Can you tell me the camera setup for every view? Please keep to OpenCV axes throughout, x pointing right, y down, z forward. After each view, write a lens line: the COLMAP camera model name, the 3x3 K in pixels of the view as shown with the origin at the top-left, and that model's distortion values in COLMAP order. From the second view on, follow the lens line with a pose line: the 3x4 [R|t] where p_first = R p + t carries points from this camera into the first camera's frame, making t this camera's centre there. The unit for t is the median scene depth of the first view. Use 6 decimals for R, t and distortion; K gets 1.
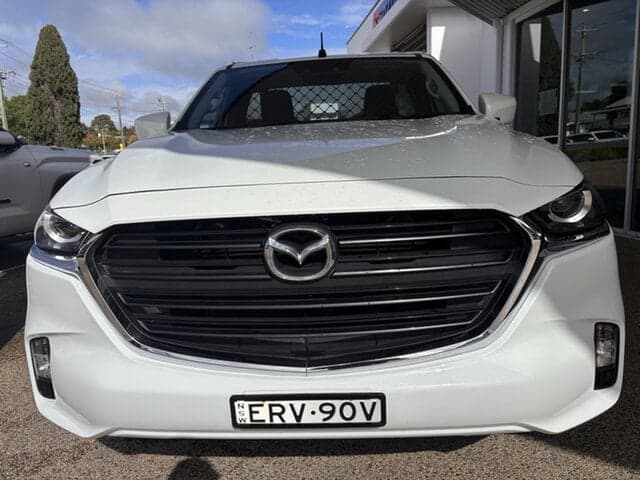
lens RADIAL K [[484.6, 0, 317.6], [0, 484.6, 225.6], [0, 0, 1]] dist [0.020291, -0.011599]
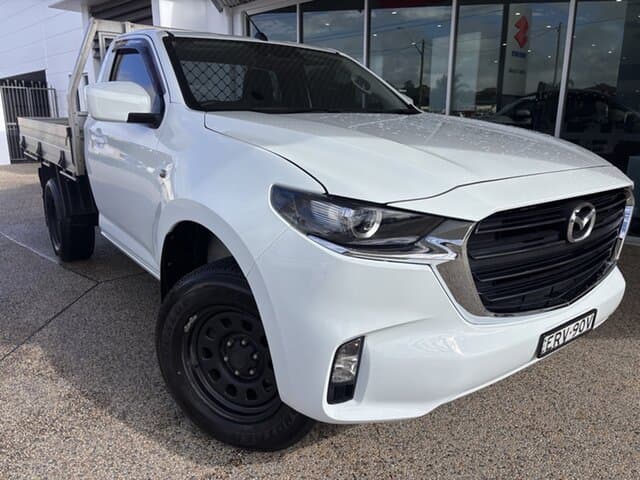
lens RADIAL K [[484.6, 0, 320.4], [0, 484.6, 244.0], [0, 0, 1]] dist [0.020291, -0.011599]
pose [[0.757967, -0.116132, 0.641872, -1.459532], [0.063052, 0.992460, 0.105107, -0.074168], [-0.649239, -0.039196, 0.759574, 0.391068]]
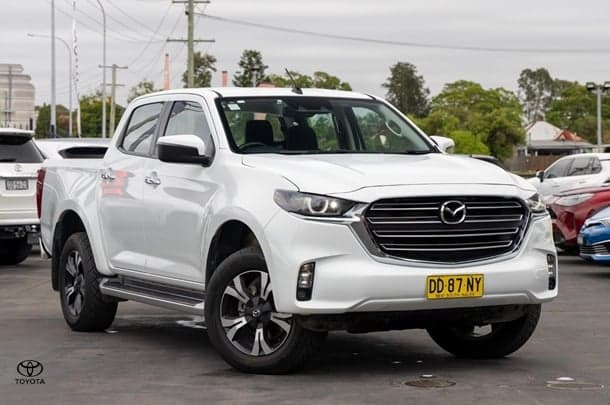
lens RADIAL K [[1568.6, 0, 305.9], [0, 1568.6, 198.1], [0, 0, 1]] dist [0.257677, 0.000000]
pose [[0.871613, 0.035563, 0.488903, -4.293951], [0.045814, 0.987090, -0.153476, 1.102061], [-0.488050, 0.156170, 0.858731, -5.124251]]
